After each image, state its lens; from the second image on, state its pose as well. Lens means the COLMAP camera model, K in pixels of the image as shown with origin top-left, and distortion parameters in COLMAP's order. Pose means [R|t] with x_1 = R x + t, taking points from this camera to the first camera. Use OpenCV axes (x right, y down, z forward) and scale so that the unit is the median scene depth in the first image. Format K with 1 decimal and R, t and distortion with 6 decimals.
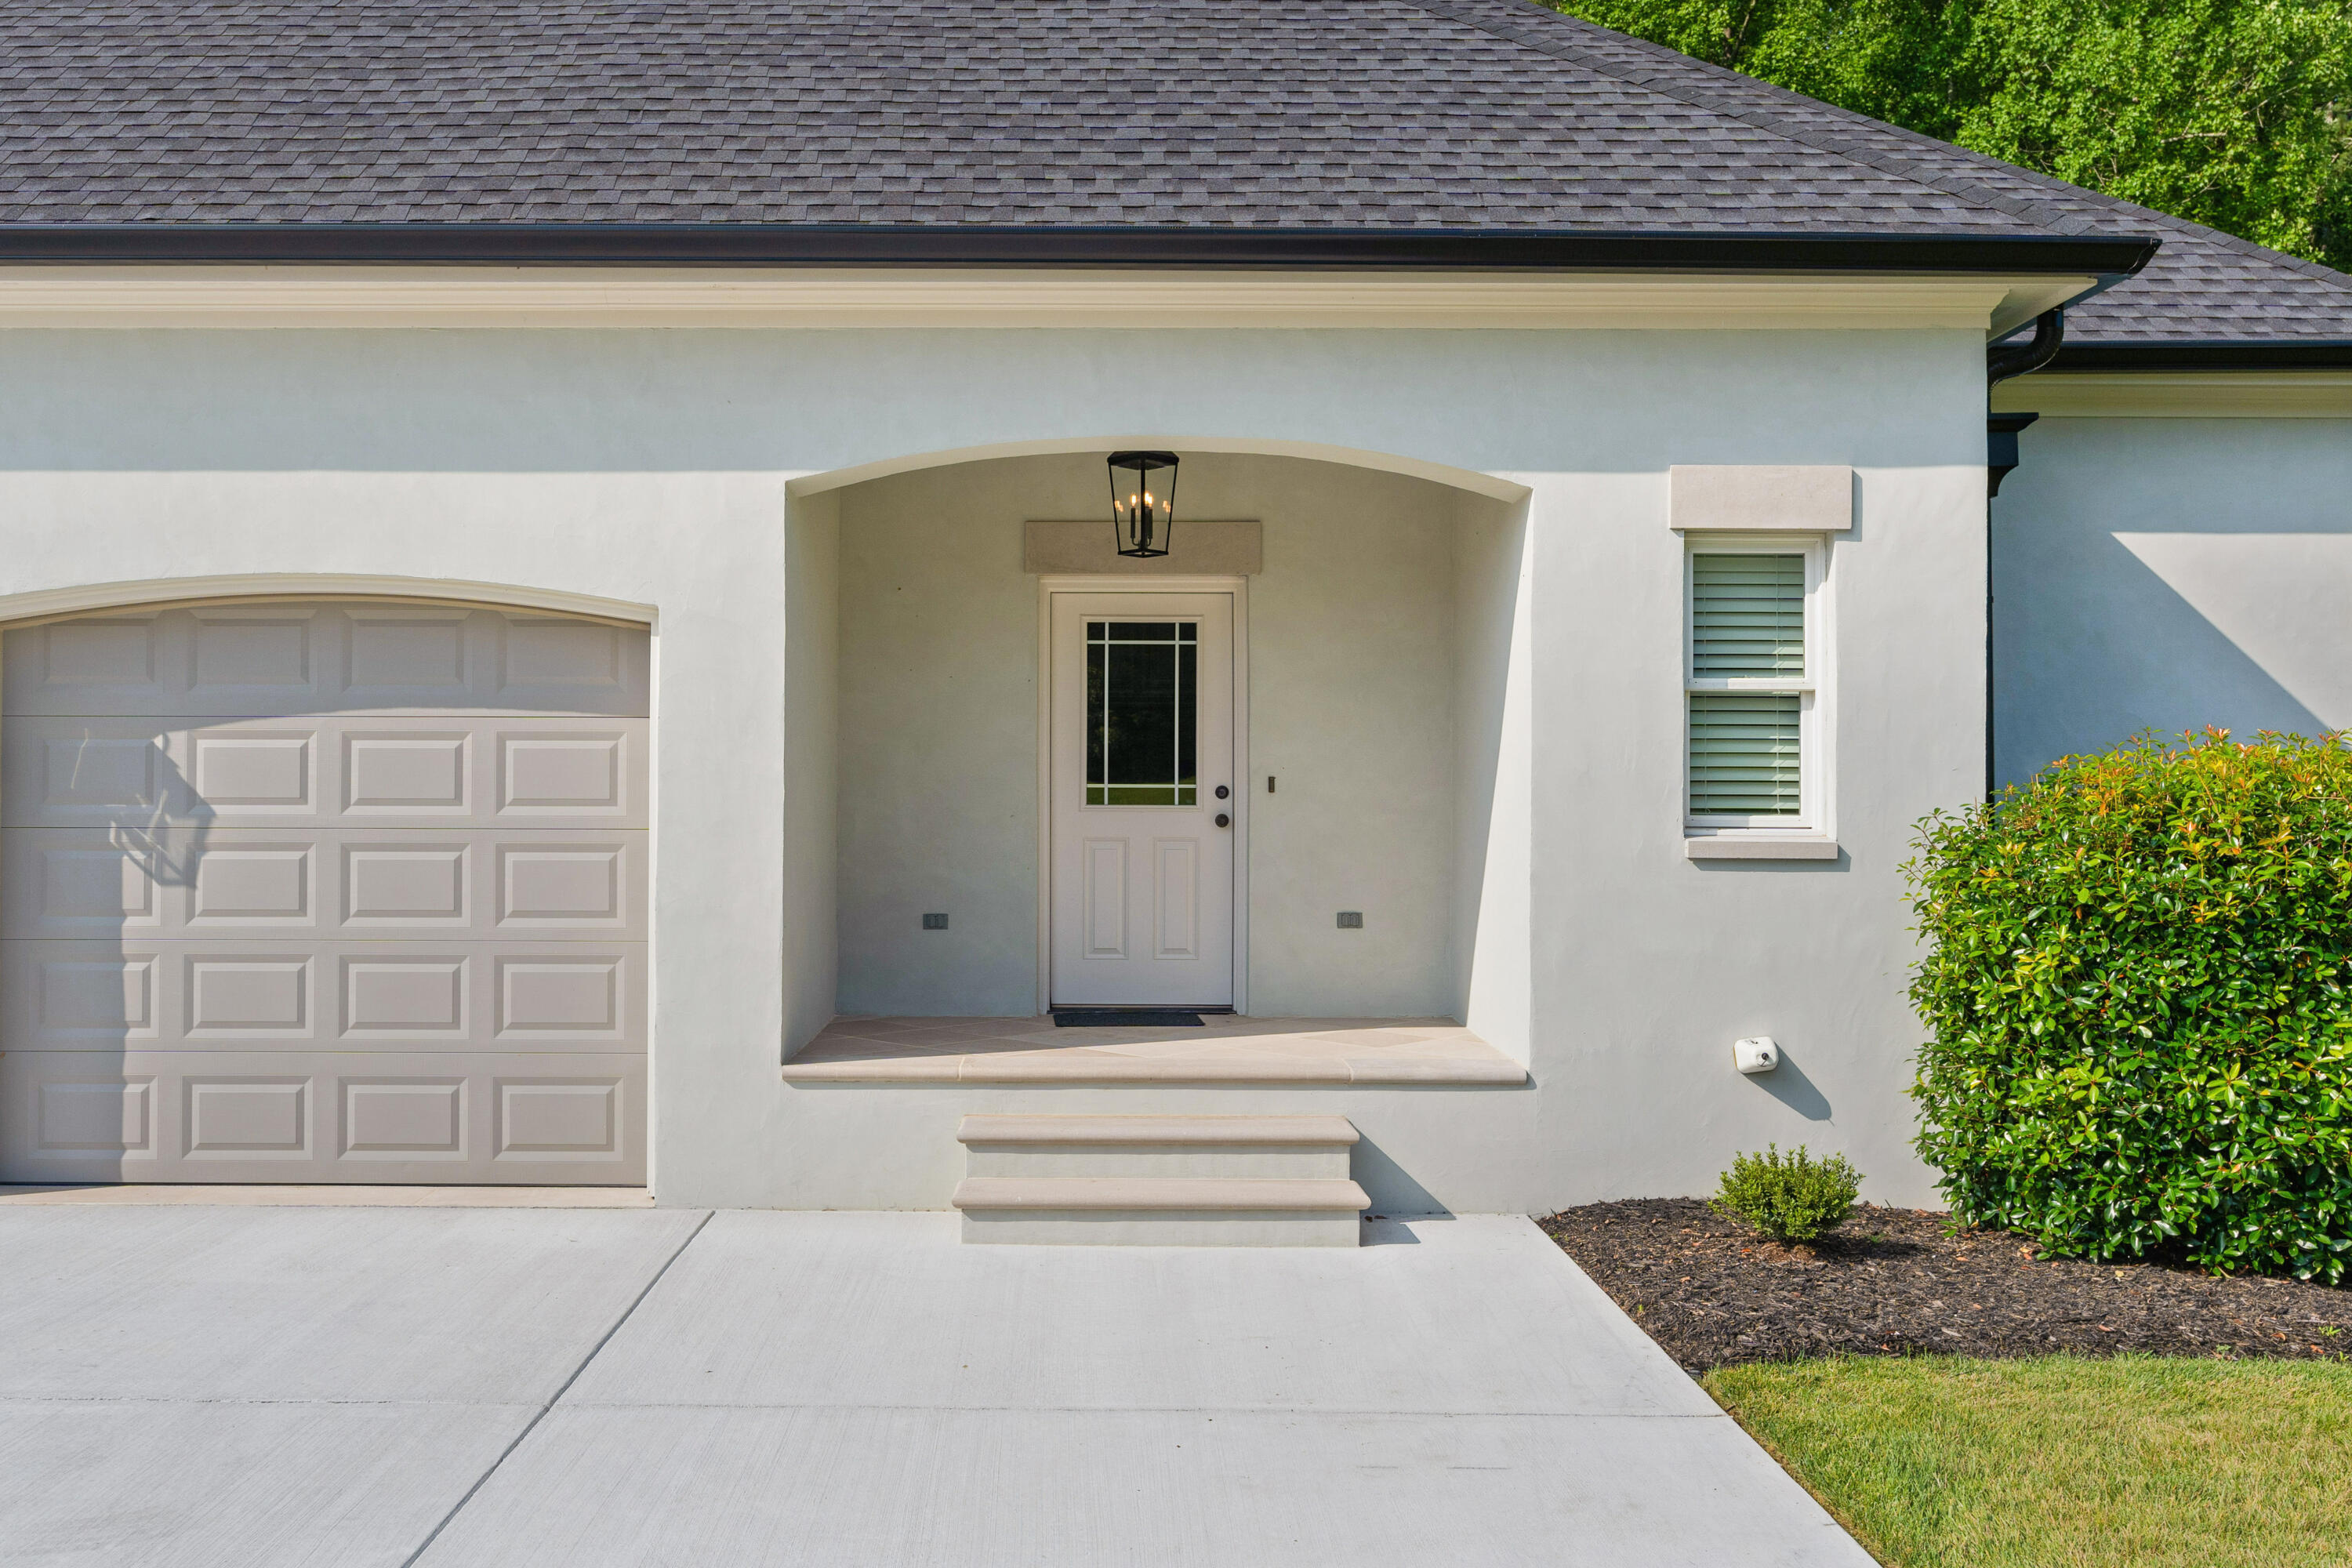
lens RADIAL K [[1976.4, 0, 1067.5], [0, 1976.4, 782.3], [0, 0, 1]] dist [0.002347, 0.003596]
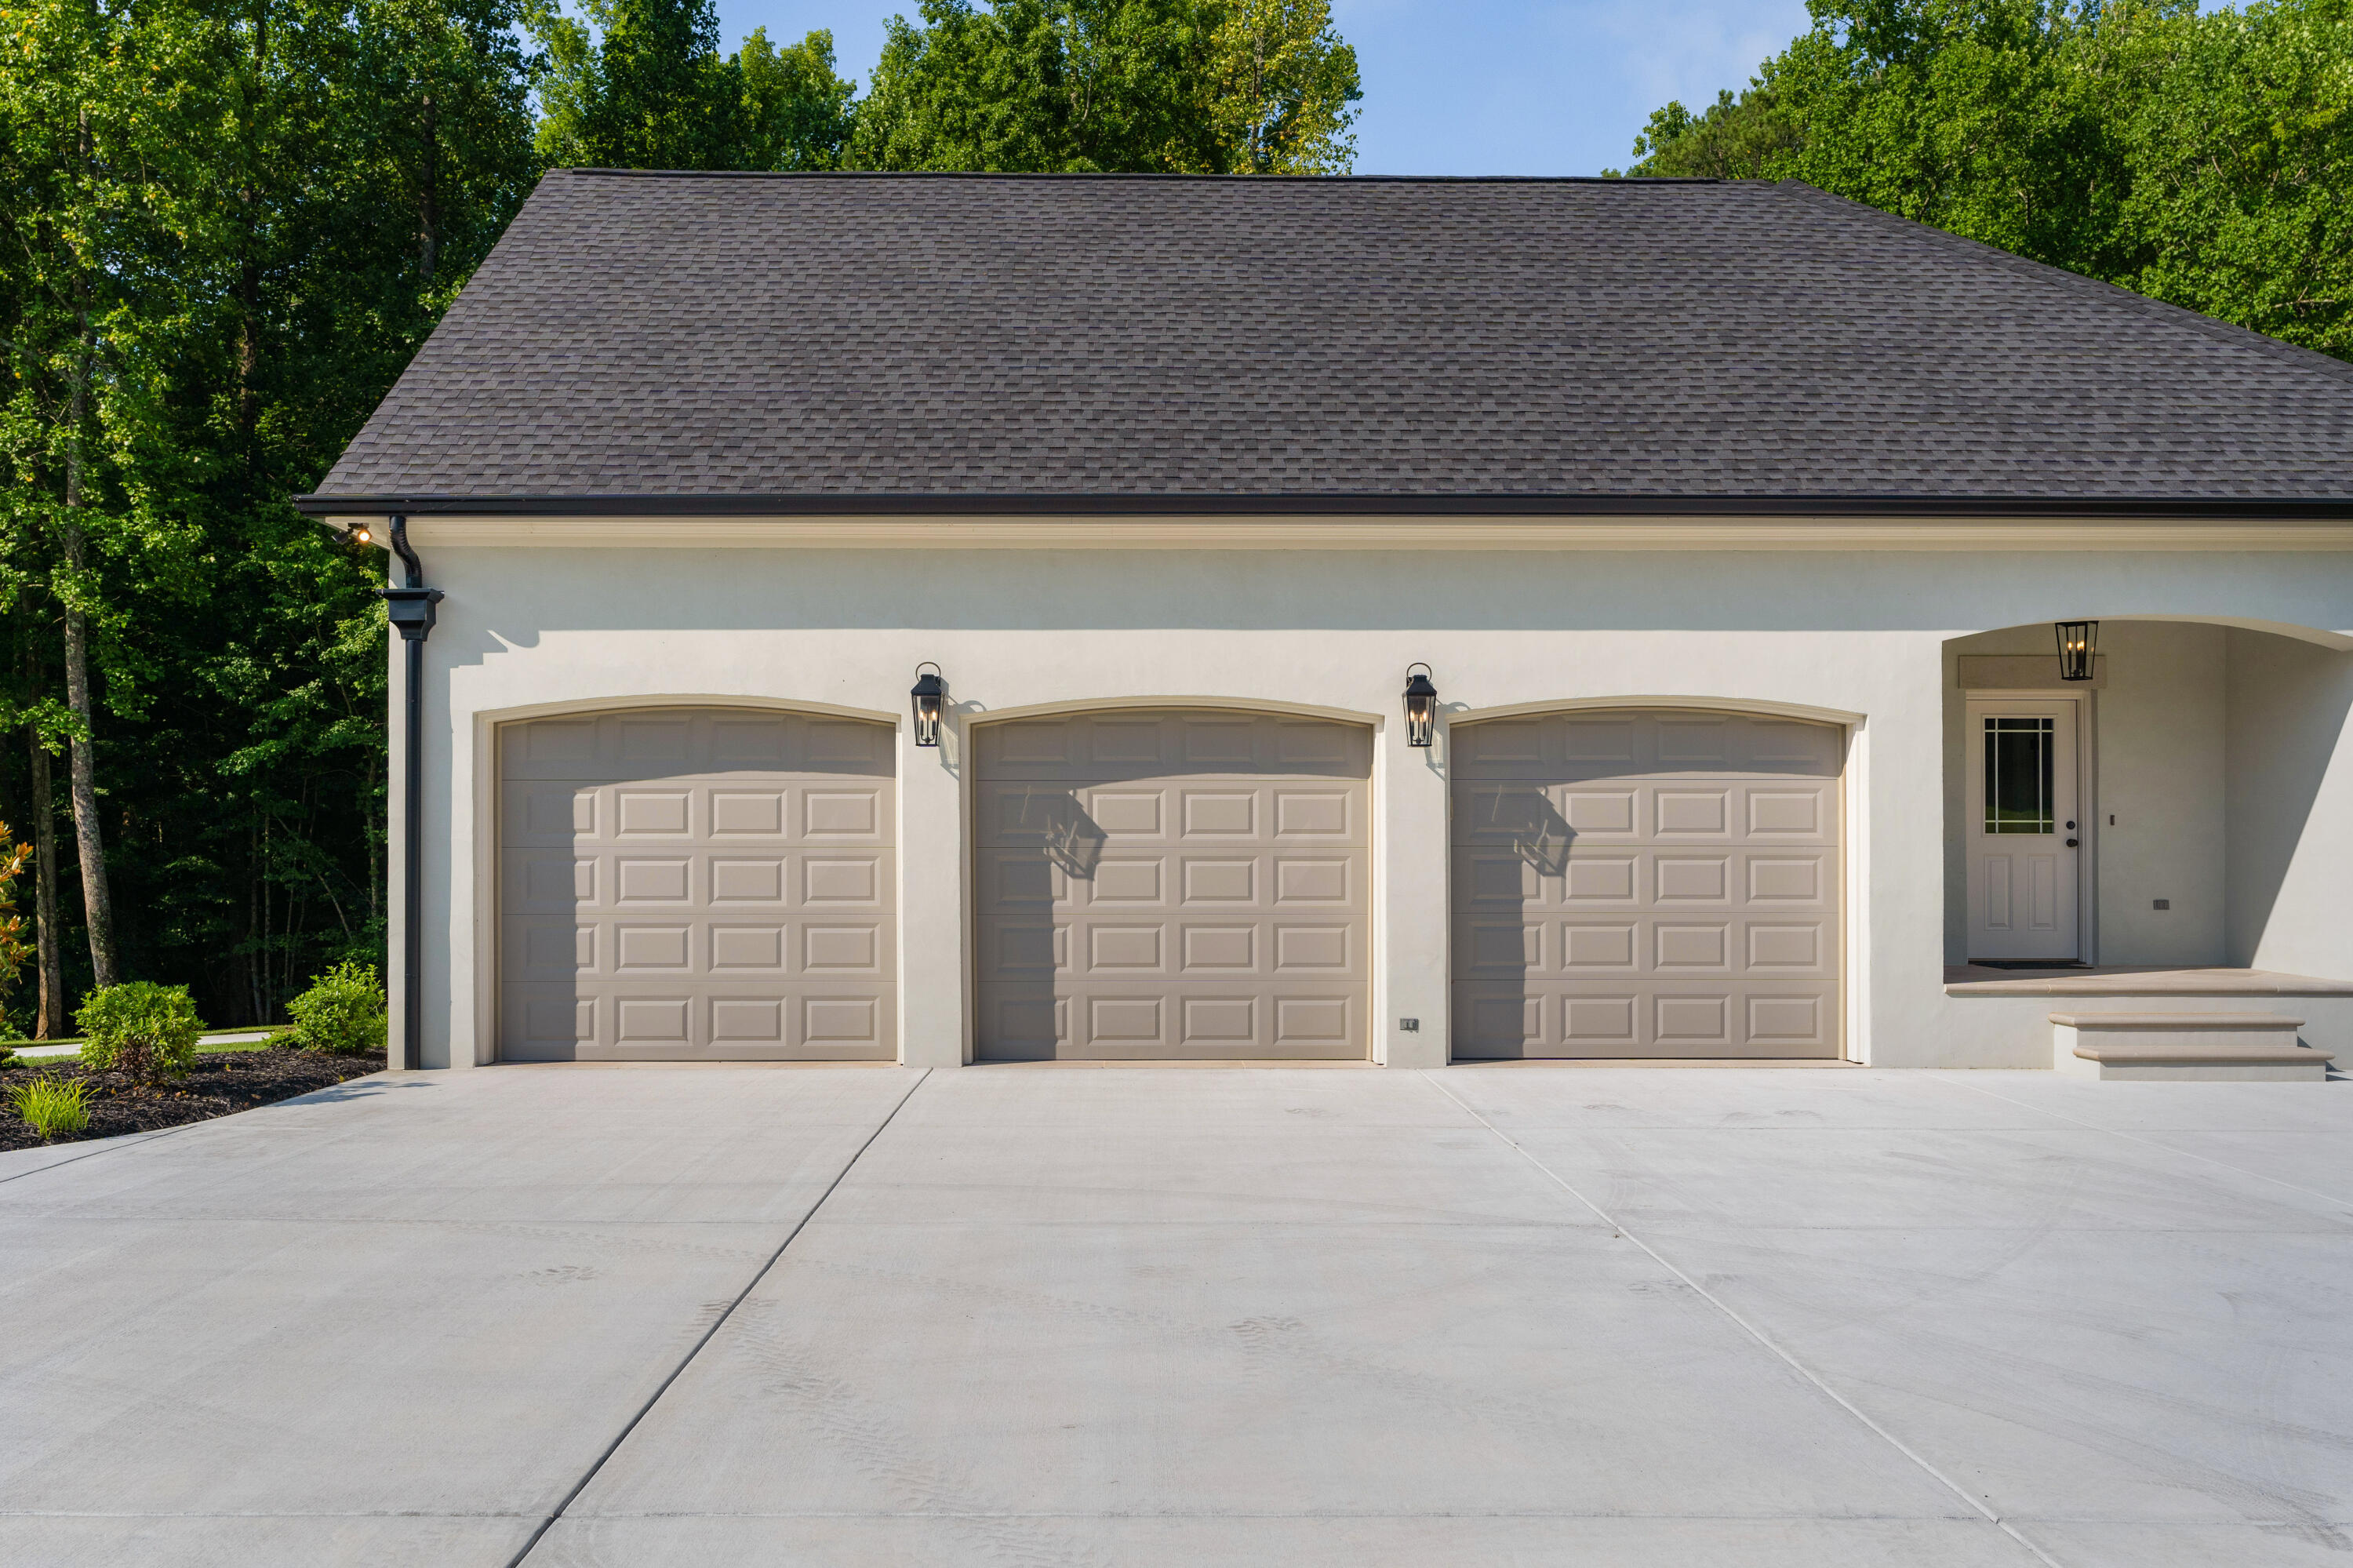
lens RADIAL K [[1792.8, 0, 1175.2], [0, 1792.8, 824.2], [0, 0, 1]] dist [0.010438, 0.006787]
pose [[0.999701, -0.002573, 0.024313, -0.808916], [0.002691, 0.999985, -0.004806, 0.011015], [-0.024300, 0.004870, 0.999693, -0.510028]]
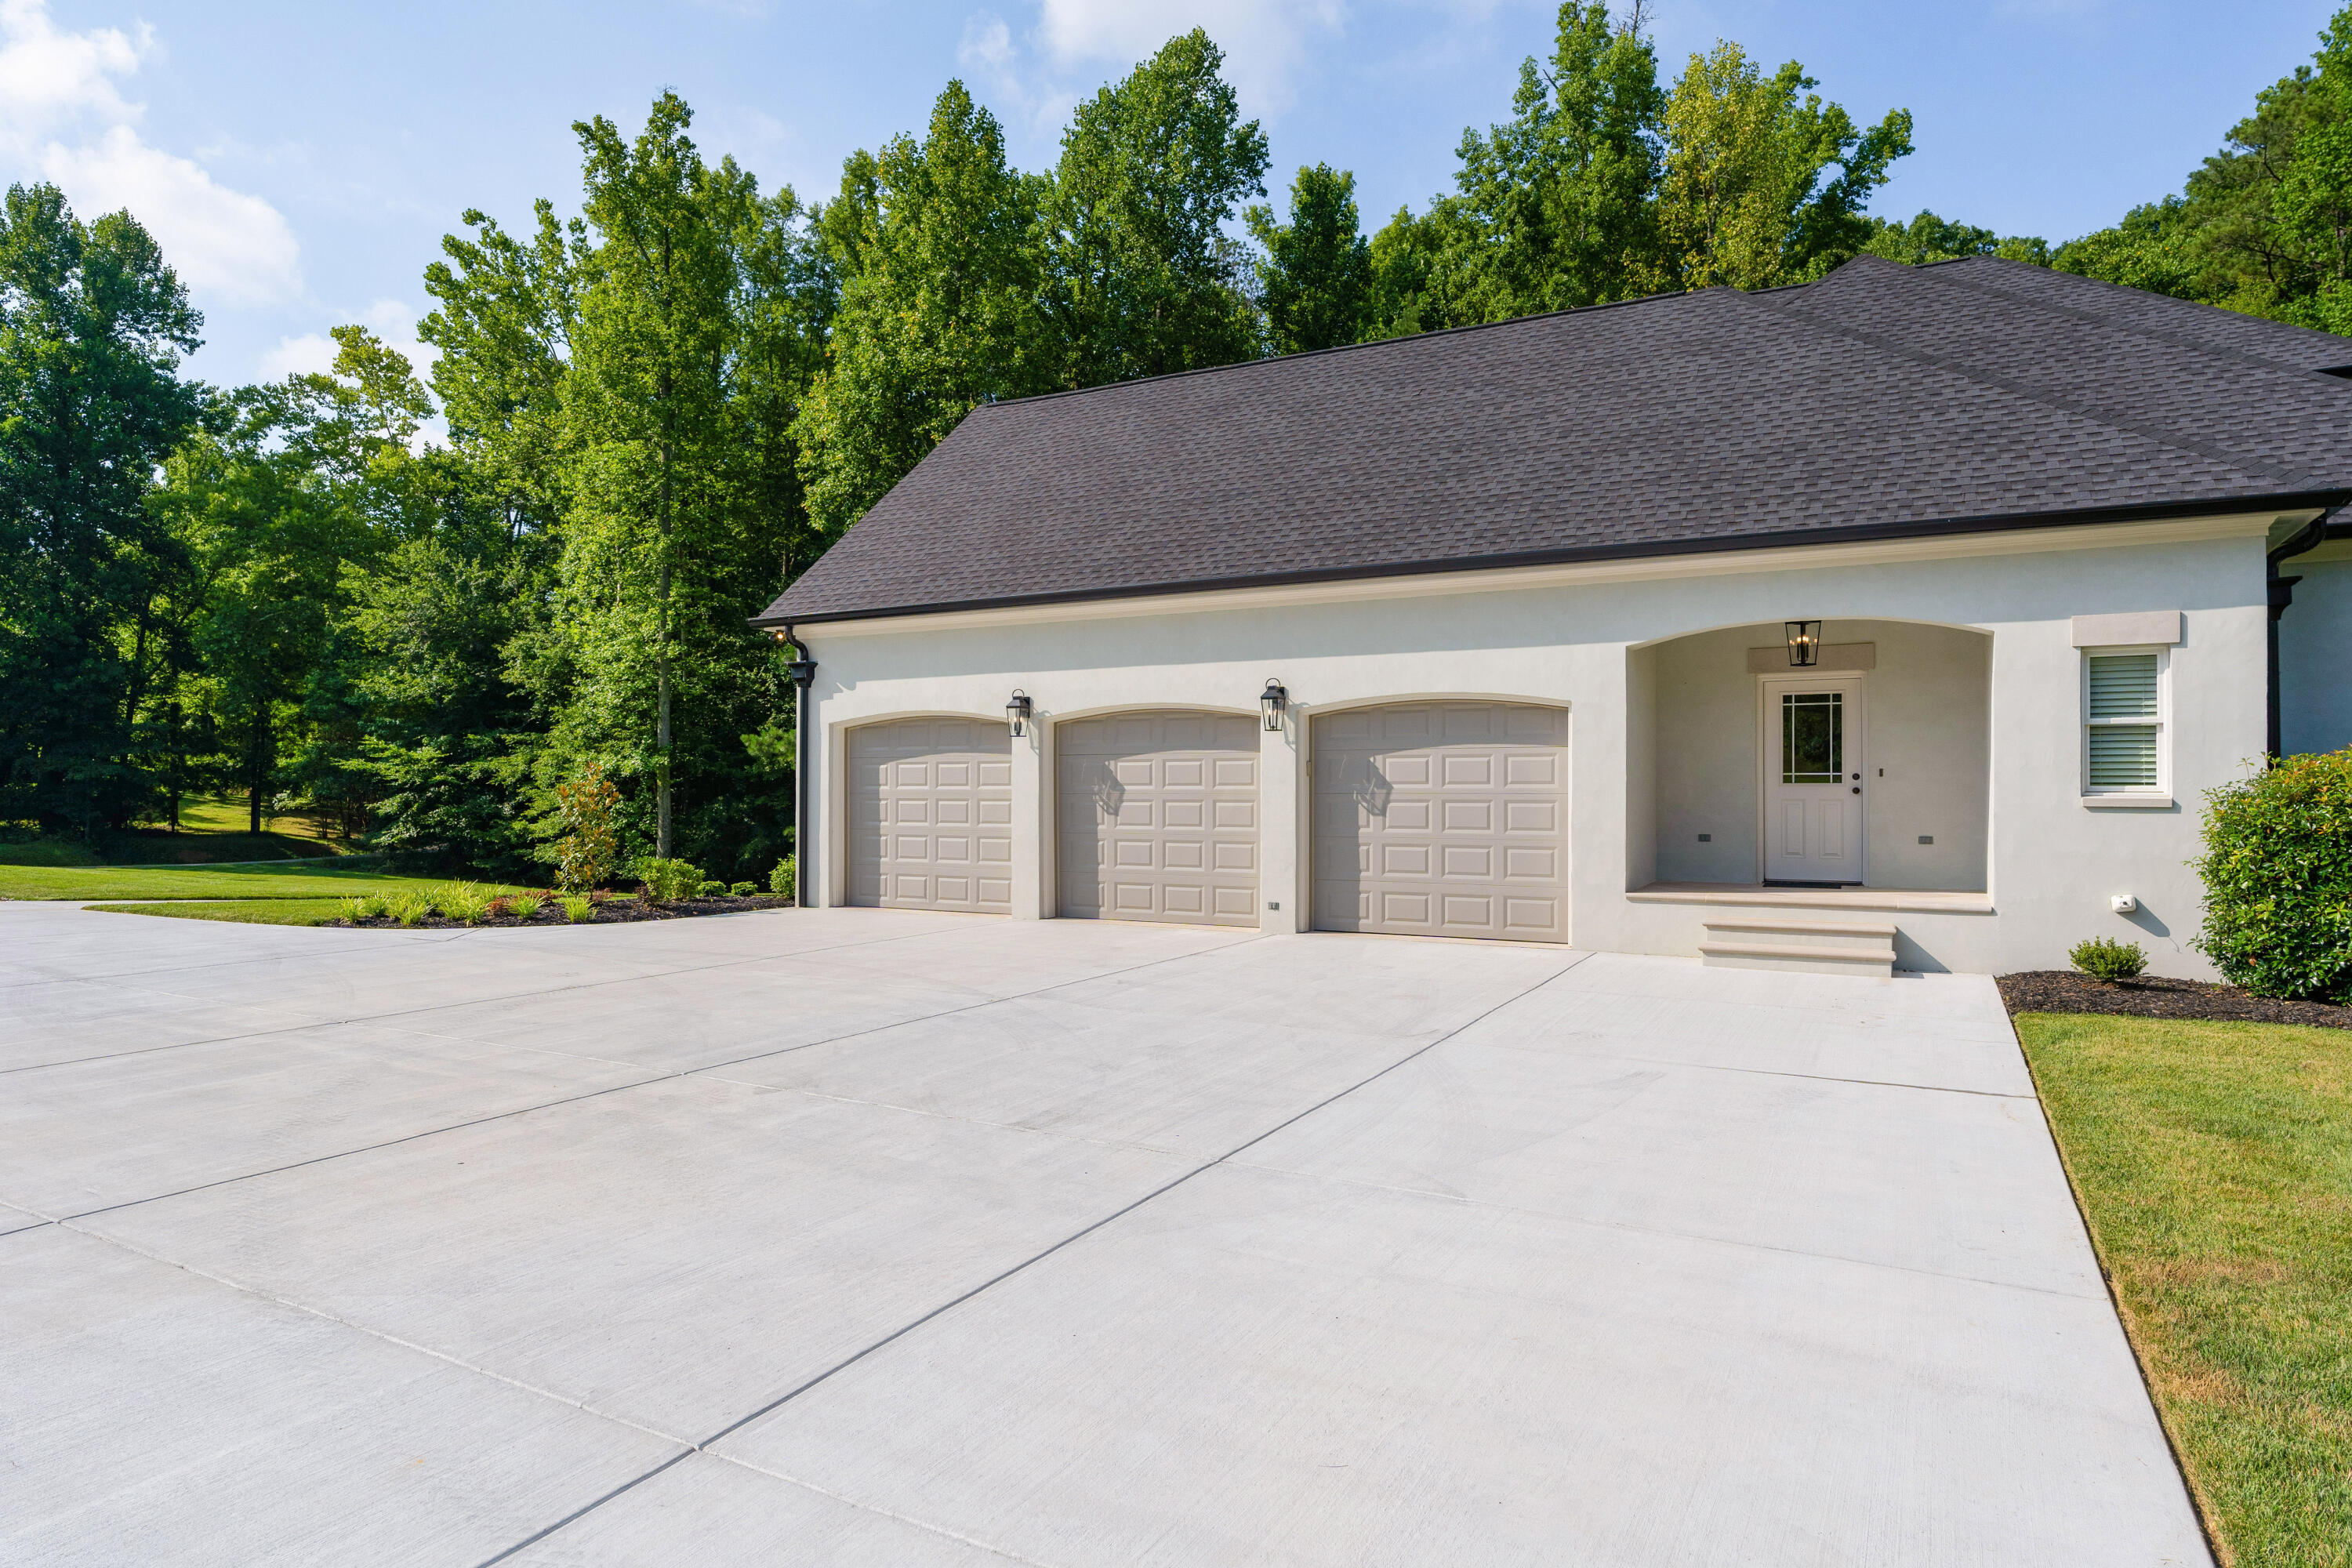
lens RADIAL K [[1352.4, 0, 1176.0], [0, 1352.4, 784.0], [0, 0, 1]] dist [0.001666, -0.001100]
pose [[0.883084, -0.005246, -0.469186, 0.135692], [0.008099, 0.999959, 0.004062, 0.001544], [0.469146, -0.007386, 0.883090, -0.659548]]
